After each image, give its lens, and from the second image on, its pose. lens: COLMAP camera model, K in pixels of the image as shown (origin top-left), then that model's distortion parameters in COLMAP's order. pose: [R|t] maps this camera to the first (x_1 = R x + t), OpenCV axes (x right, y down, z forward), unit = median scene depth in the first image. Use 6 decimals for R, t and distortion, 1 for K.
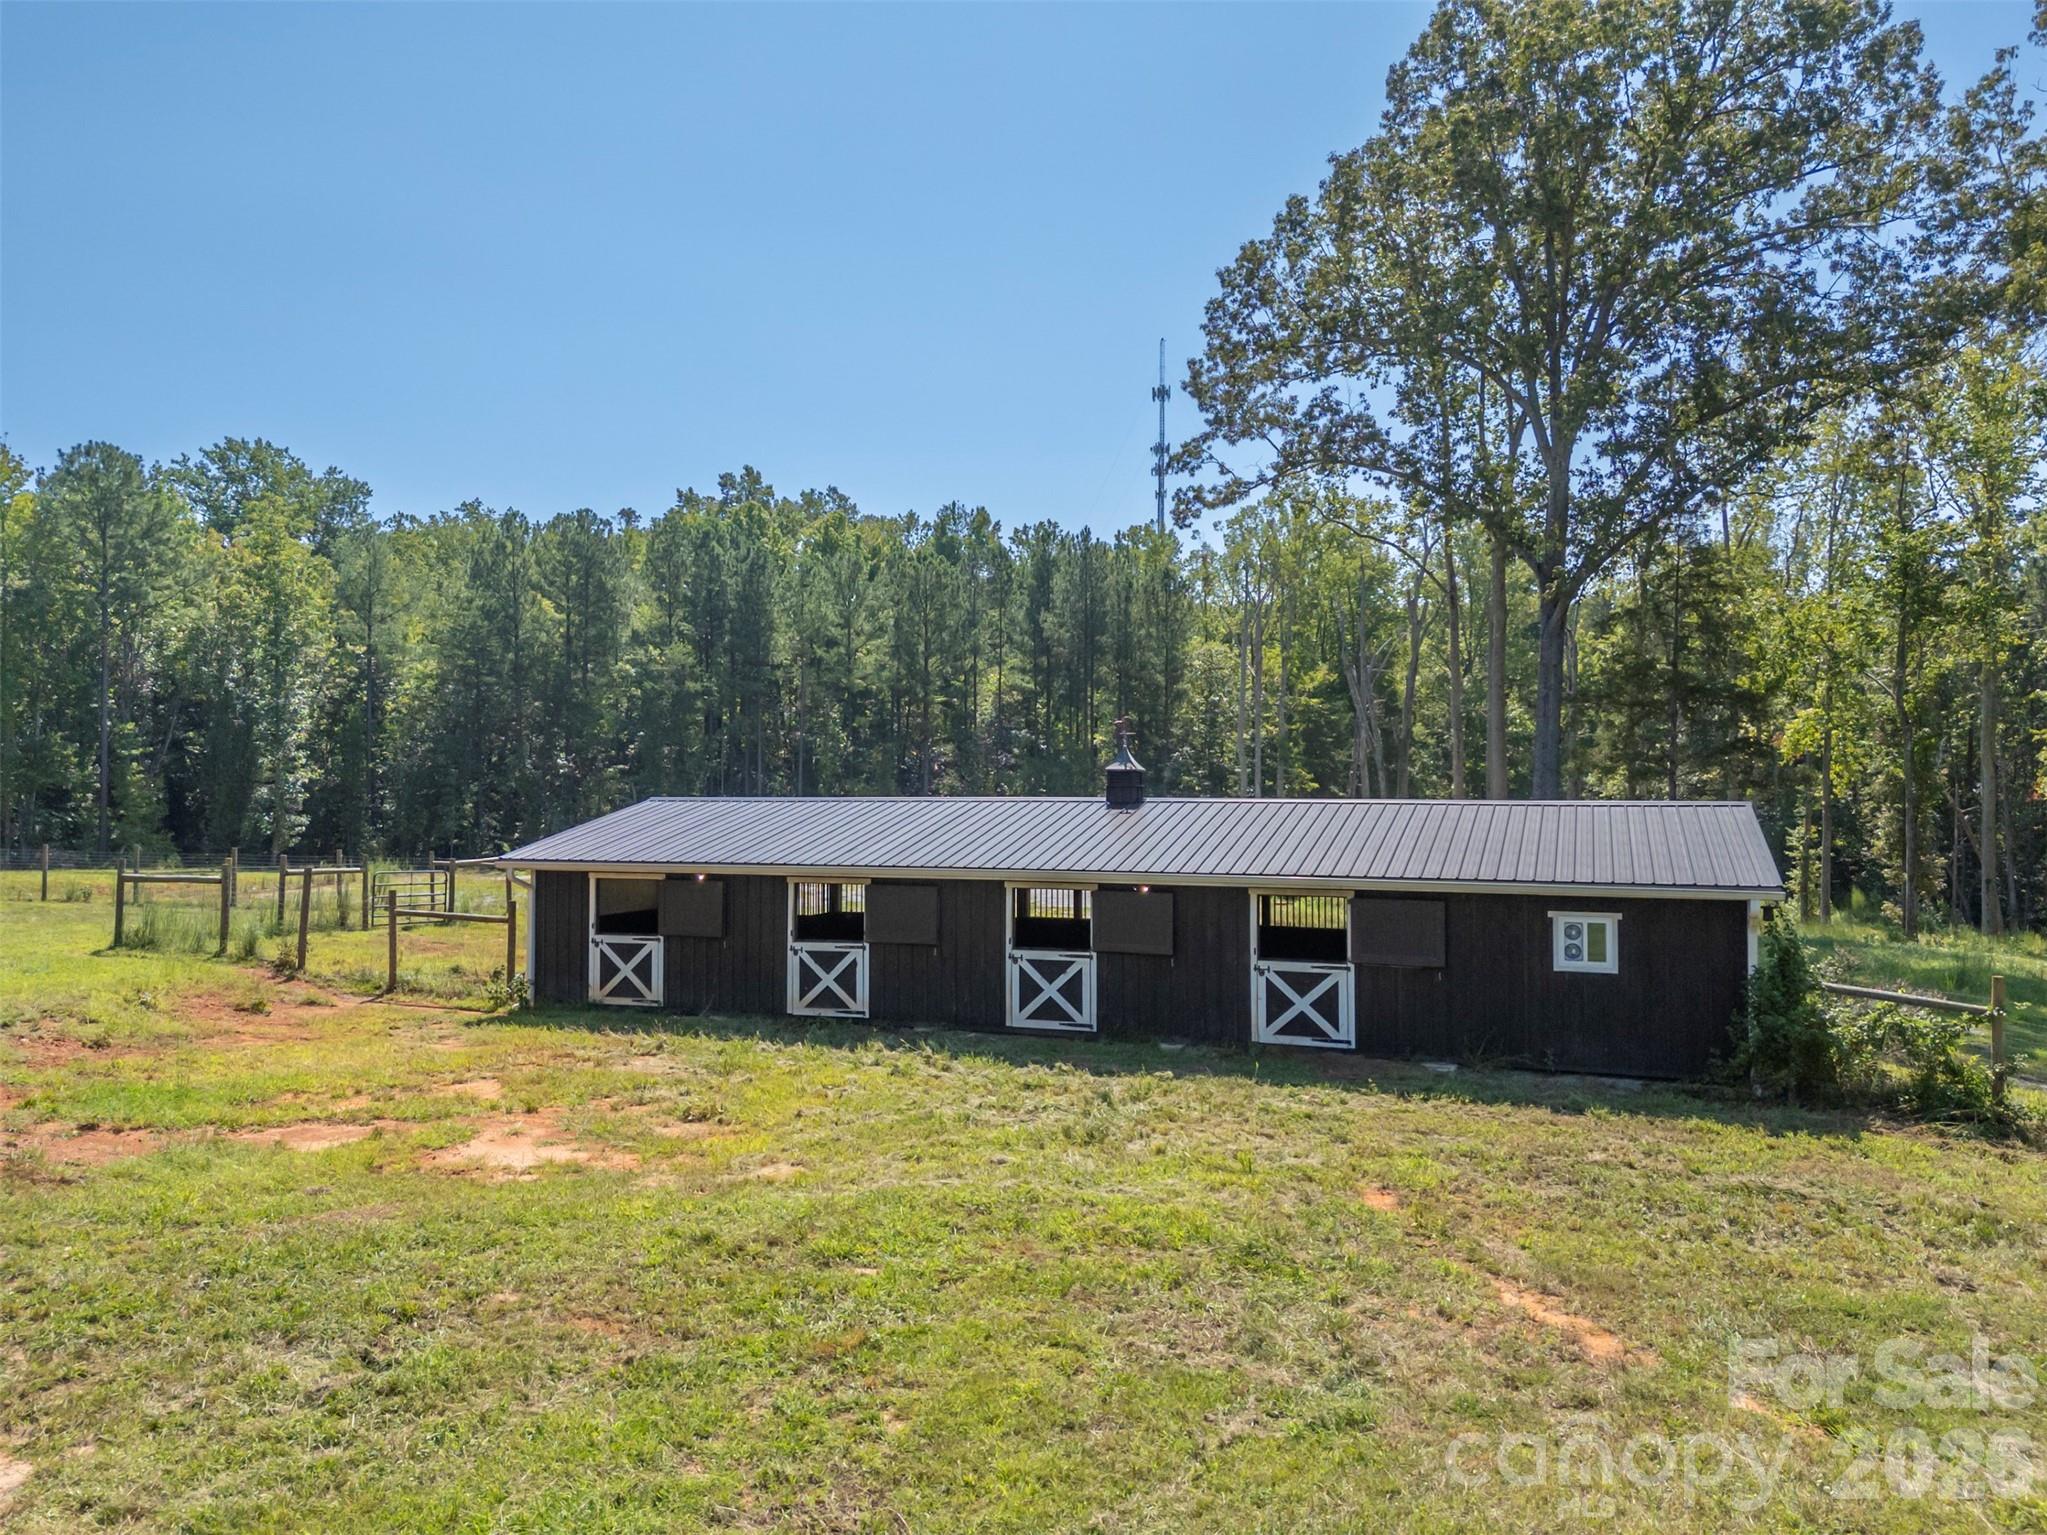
lens RADIAL K [[1490.9, 0, 1012.1], [0, 1490.9, 749.5], [0, 0, 1]] dist [0.105560, -0.103999]
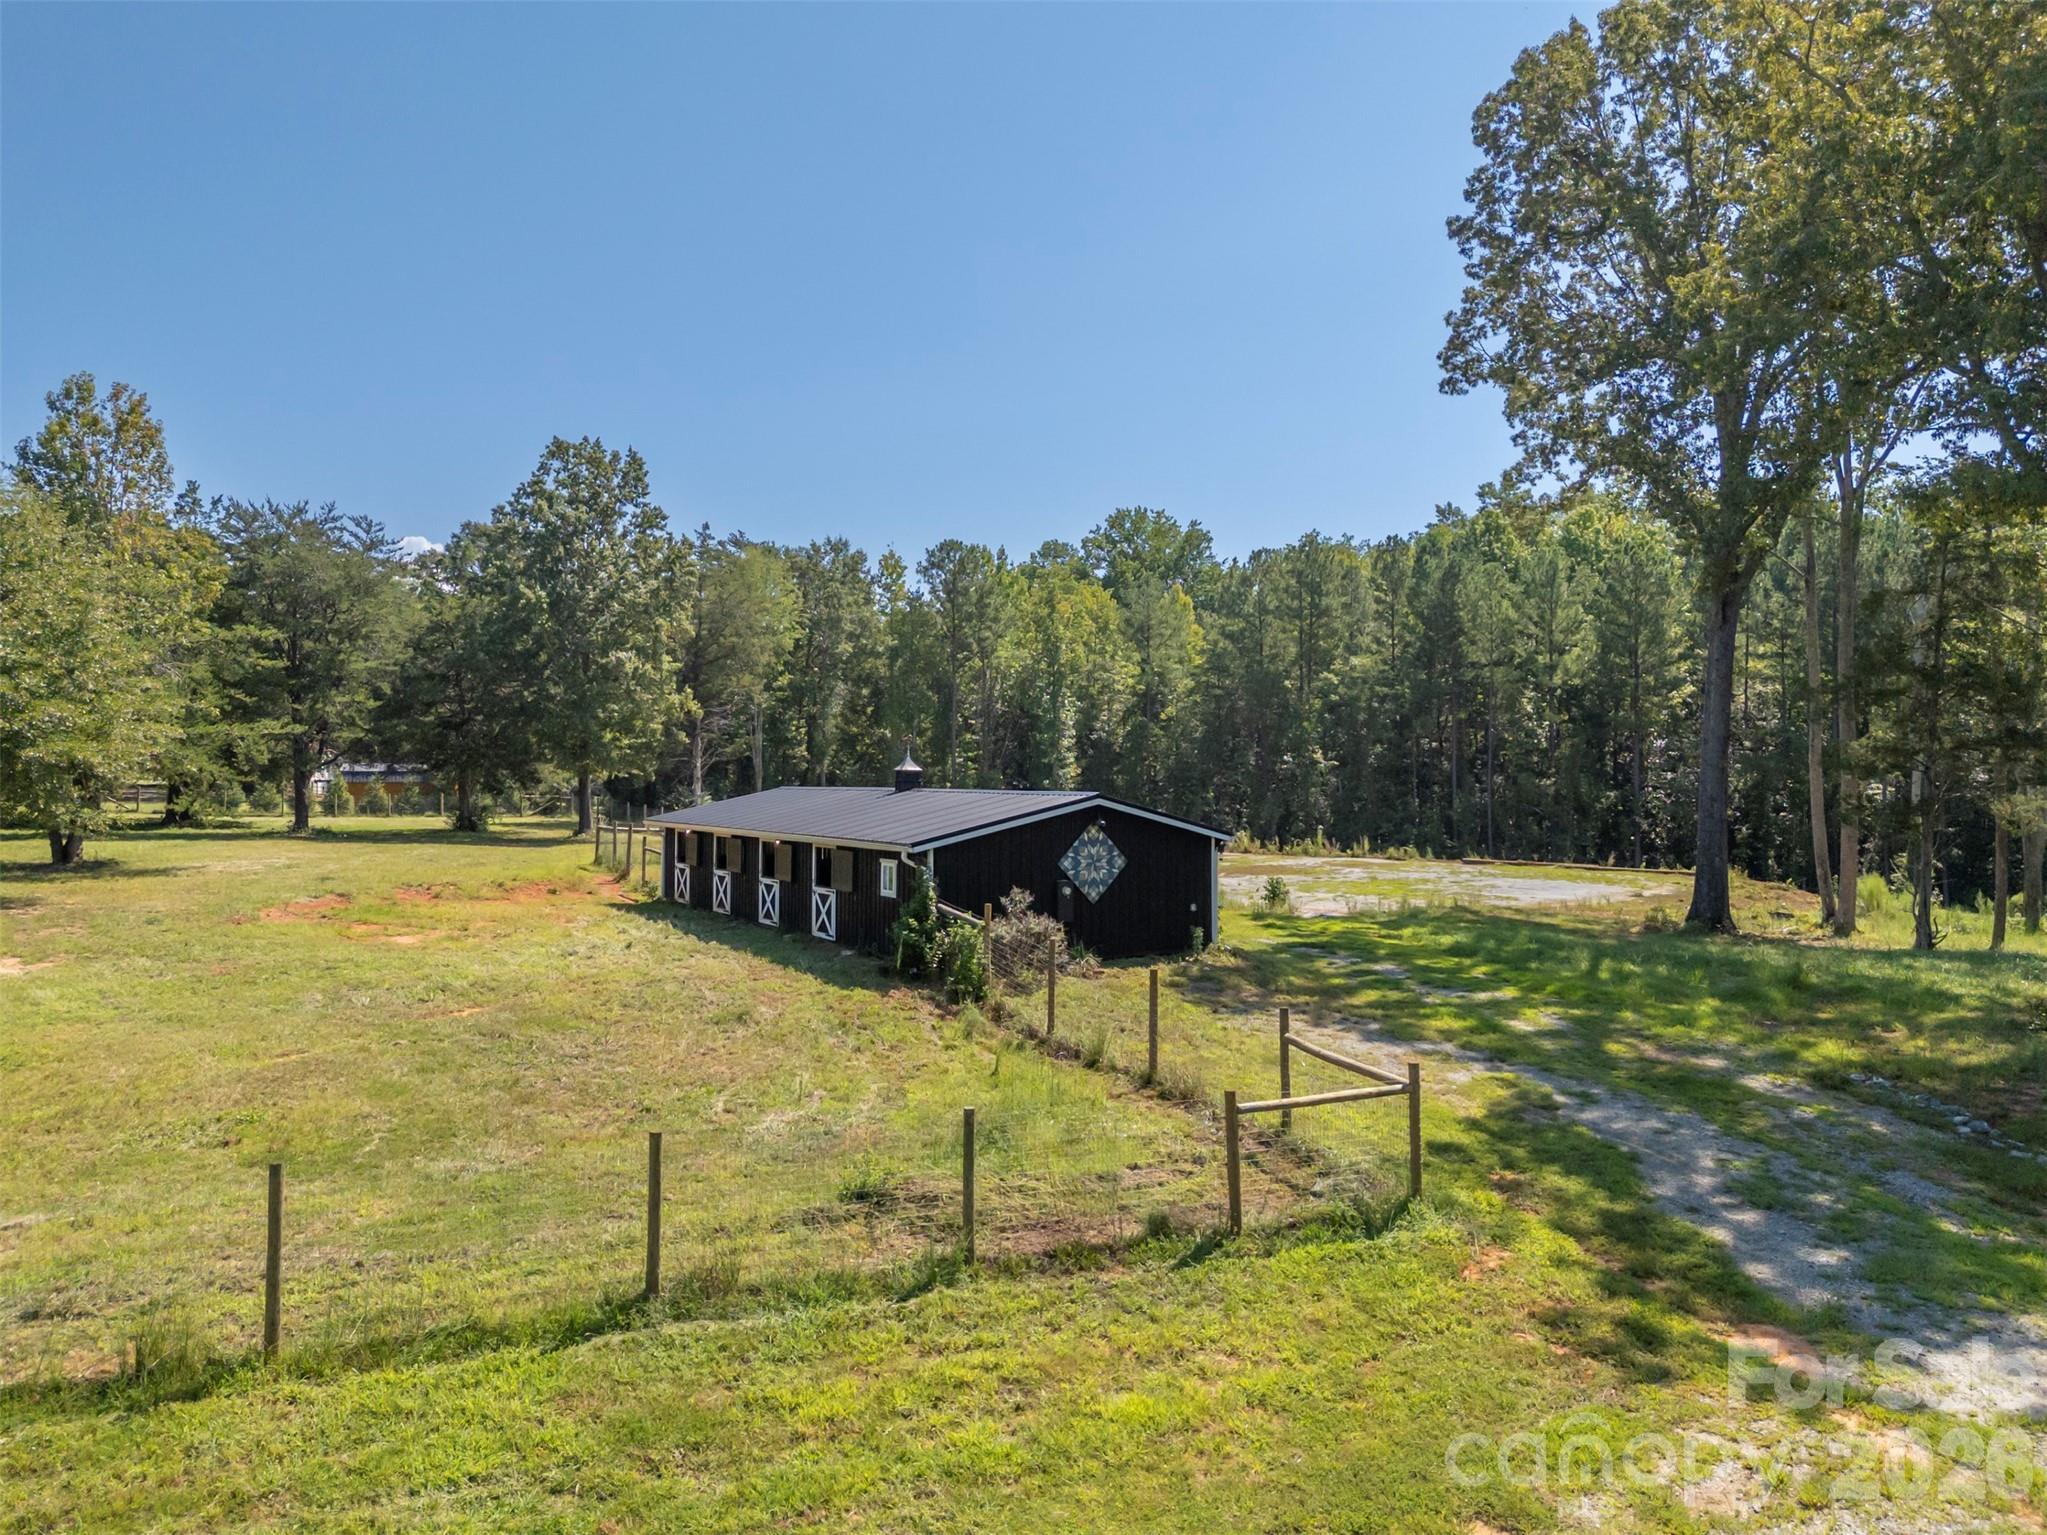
lens RADIAL K [[1490.9, 0, 1012.1], [0, 1490.9, 749.5], [0, 0, 1]] dist [0.105560, -0.103999]
pose [[0.756428, -0.010907, -0.653986, 1.174653], [0.013533, 0.999908, -0.001024, -0.004252], [0.653937, -0.008076, 0.756506, -0.084700]]
